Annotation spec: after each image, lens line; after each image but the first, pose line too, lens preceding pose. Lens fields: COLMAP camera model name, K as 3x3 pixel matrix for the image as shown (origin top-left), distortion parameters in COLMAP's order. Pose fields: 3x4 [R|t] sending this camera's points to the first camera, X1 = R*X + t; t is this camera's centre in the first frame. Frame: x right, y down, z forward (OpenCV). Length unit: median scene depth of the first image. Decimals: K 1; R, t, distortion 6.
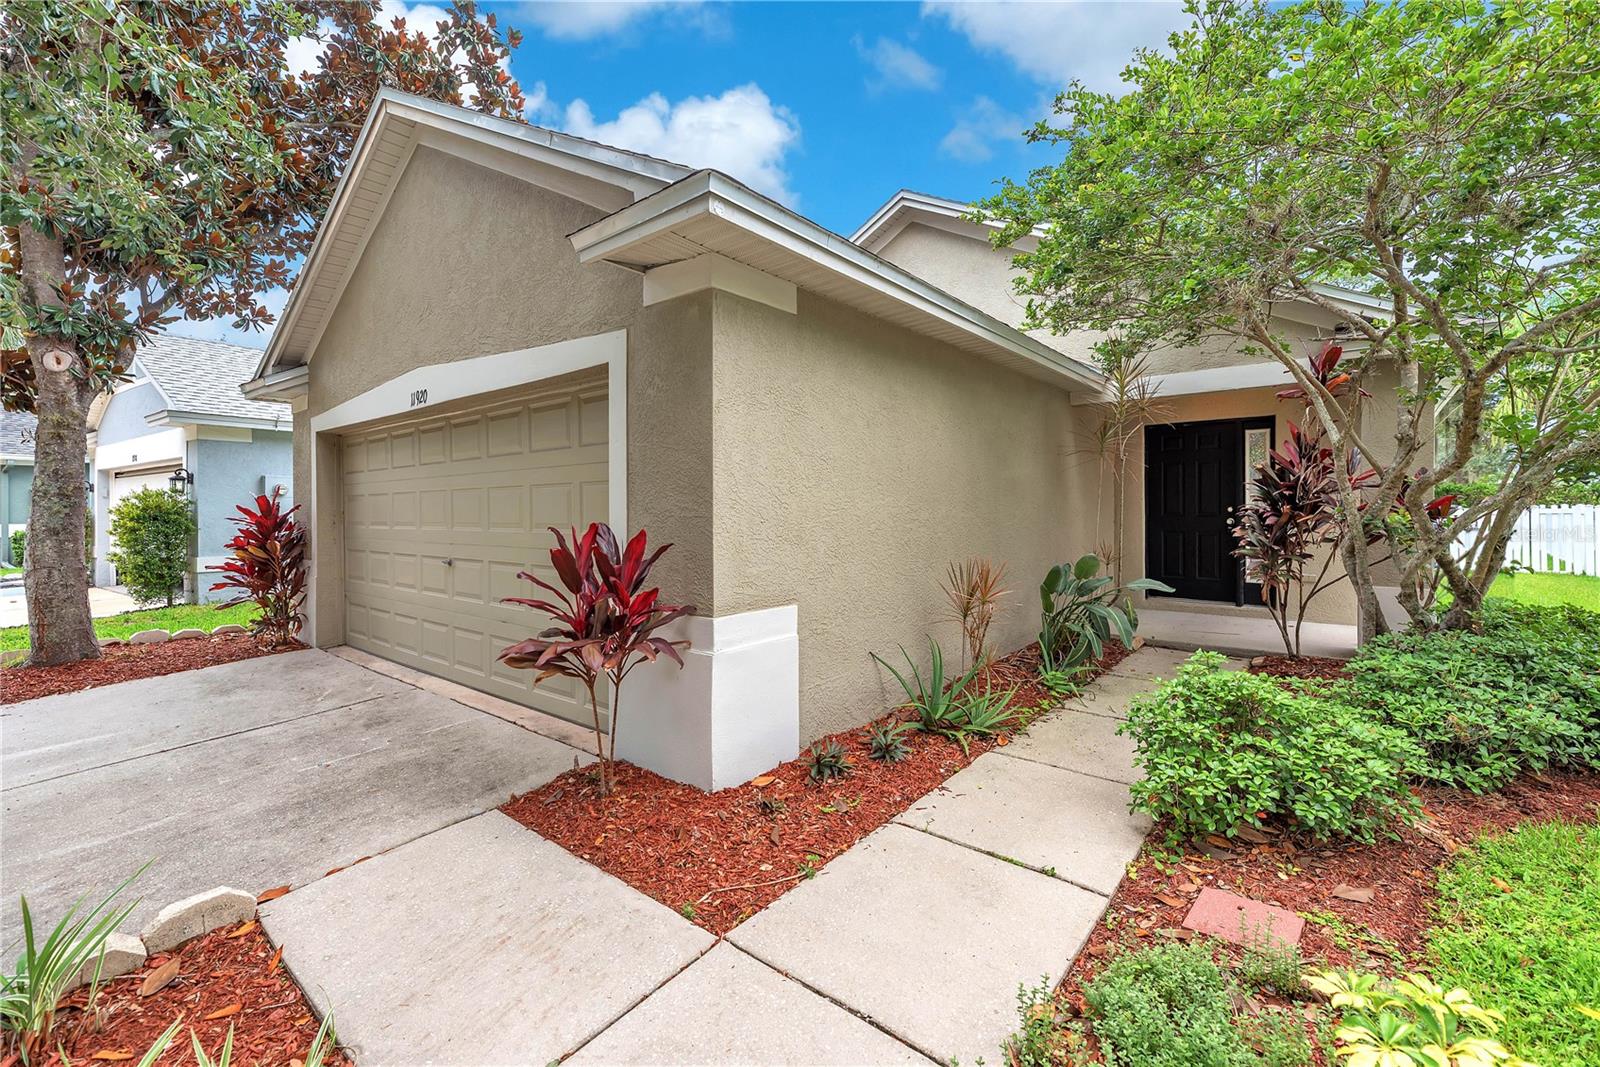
lens RADIAL K [[650.3, 0, 808.1], [0, 650.3, 504.0], [0, 0, 1]] dist [-0.000380, -0.000068]
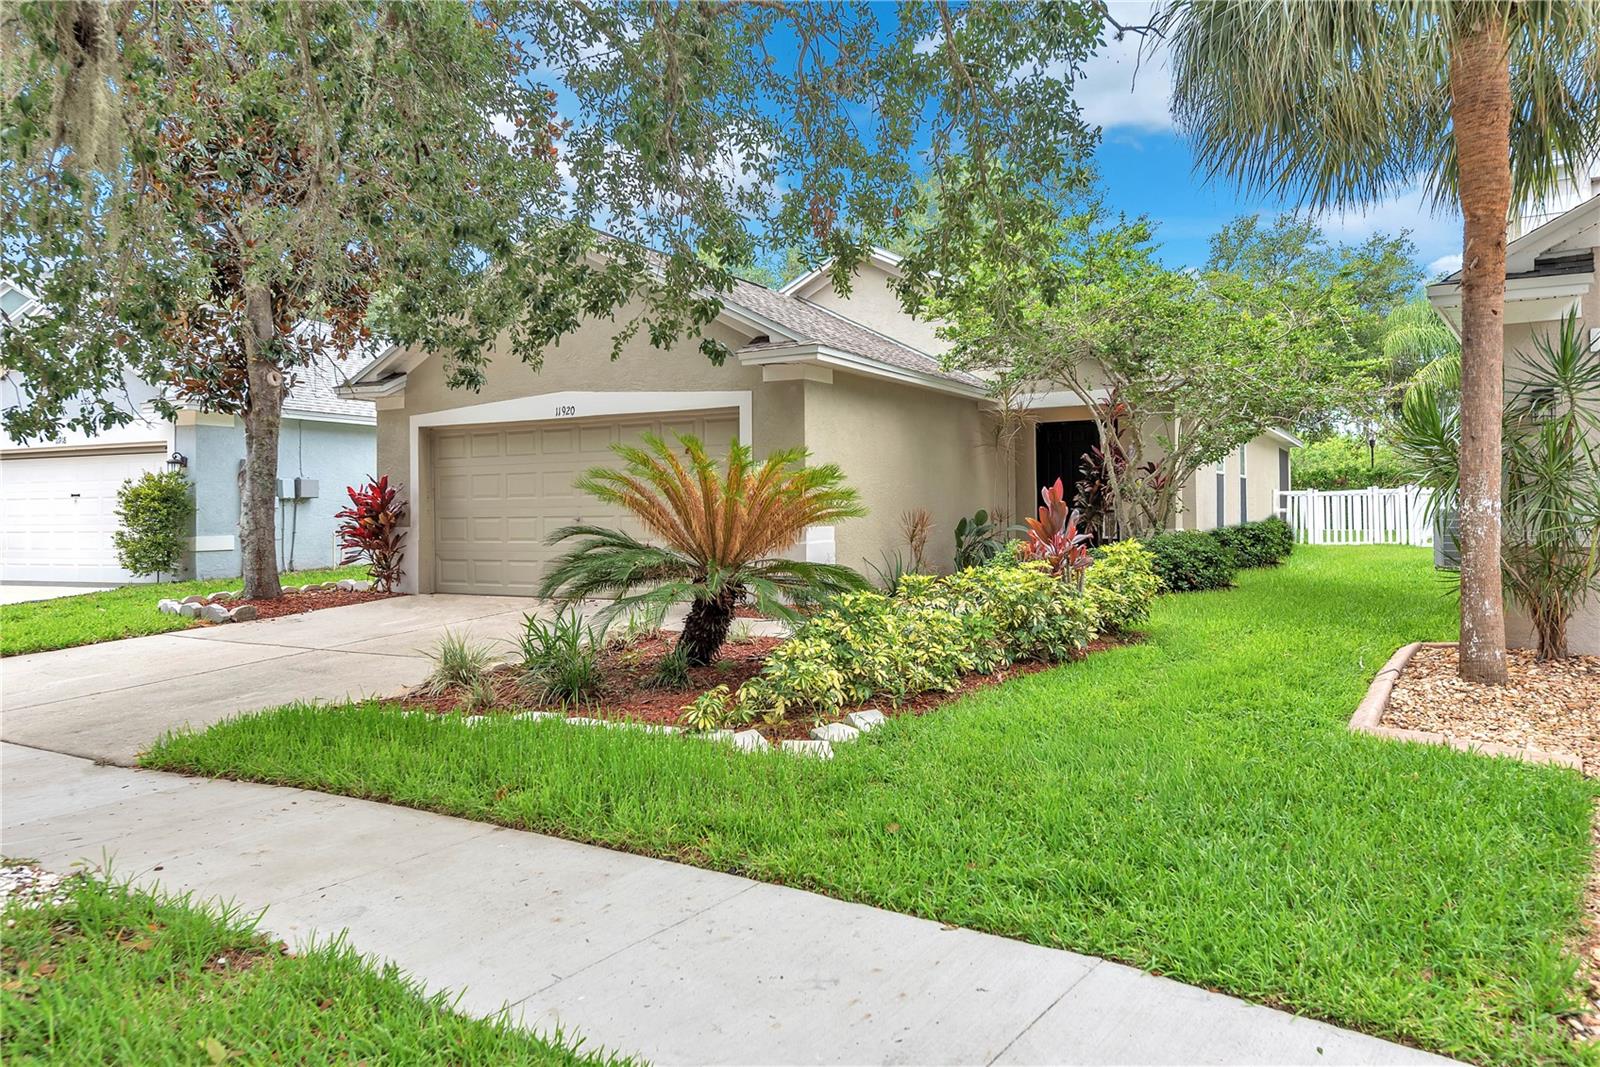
lens RADIAL K [[1062.8, 0, 800.0], [0, 1062.8, 533.5], [0, 0, 1]] dist [0.001080, 0.000444]
pose [[0.987253, -0.008932, 0.158910, -0.423894], [0.004048, 0.999510, 0.031029, 0.047217], [-0.159109, -0.029990, 0.986805, -1.480470]]
